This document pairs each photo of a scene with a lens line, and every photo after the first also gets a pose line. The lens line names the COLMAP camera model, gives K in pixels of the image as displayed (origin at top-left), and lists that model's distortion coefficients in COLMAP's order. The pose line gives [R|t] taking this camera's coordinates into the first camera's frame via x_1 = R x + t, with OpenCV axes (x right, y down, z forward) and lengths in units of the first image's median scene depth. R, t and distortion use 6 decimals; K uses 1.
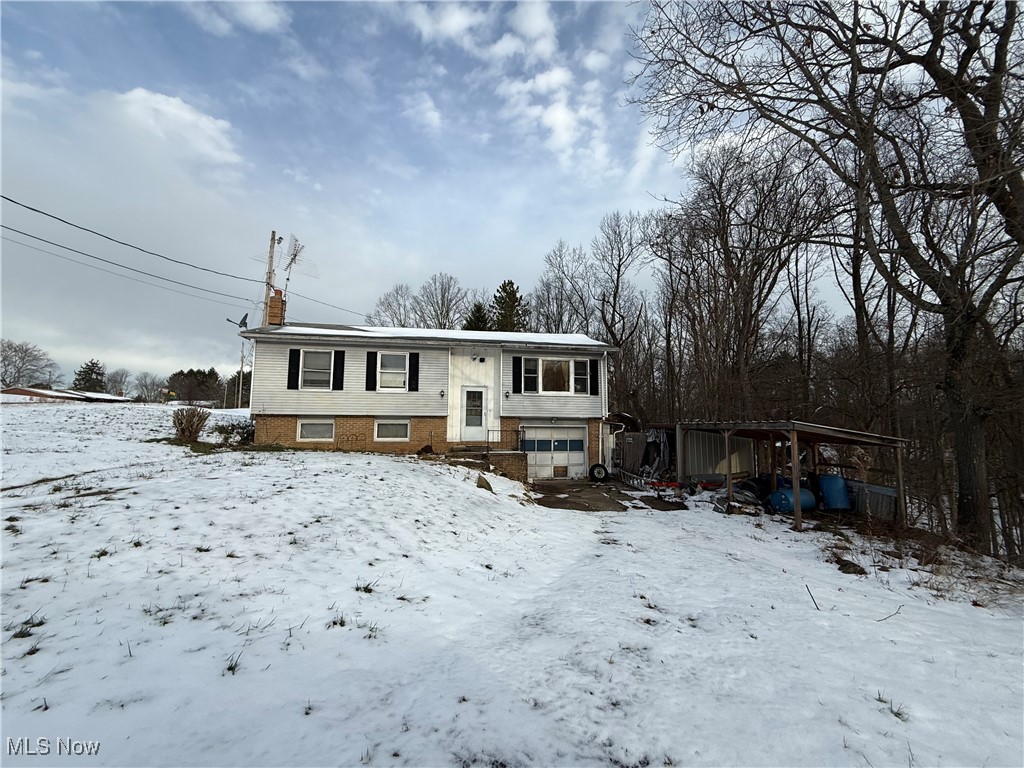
lens RADIAL K [[405.8, 0, 510.3], [0, 405.8, 385.5], [0, 0, 1]] dist [-0.001064, -0.000424]
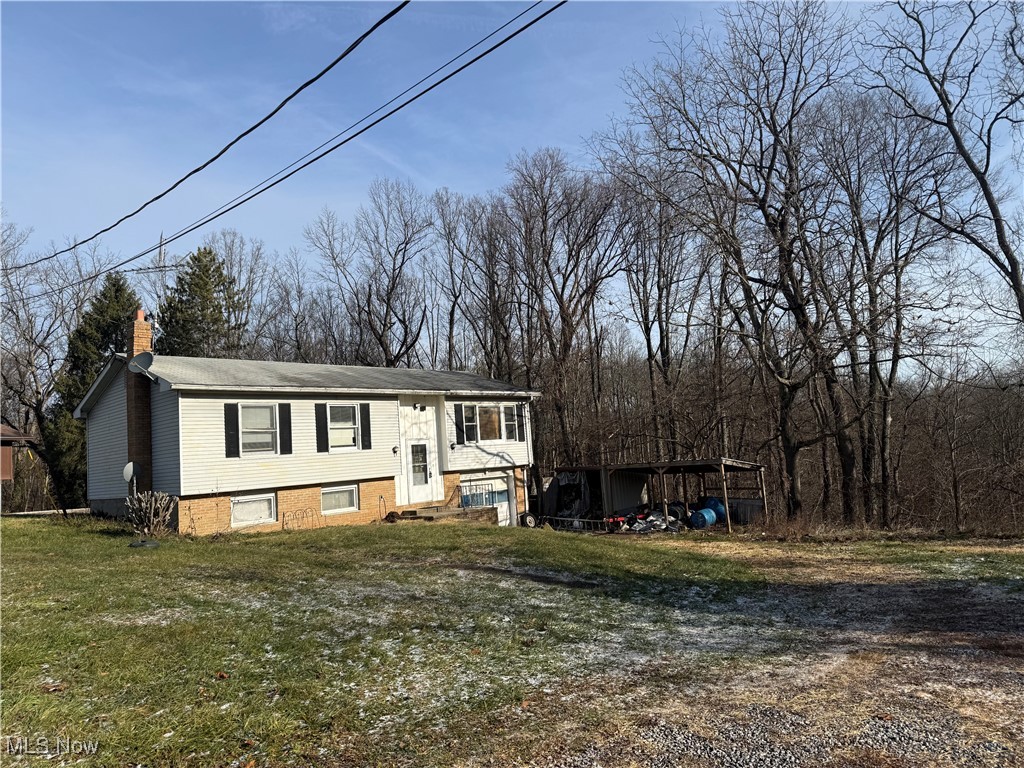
lens RADIAL K [[713.9, 0, 507.2], [0, 713.9, 371.9], [0, 0, 1]] dist [0.061470, -0.074595]
pose [[0.803817, 0.004805, 0.594857, -1.092646], [0.021424, 0.999085, -0.037020, -0.104951], [-0.594491, 0.042501, 0.802978, -0.450449]]
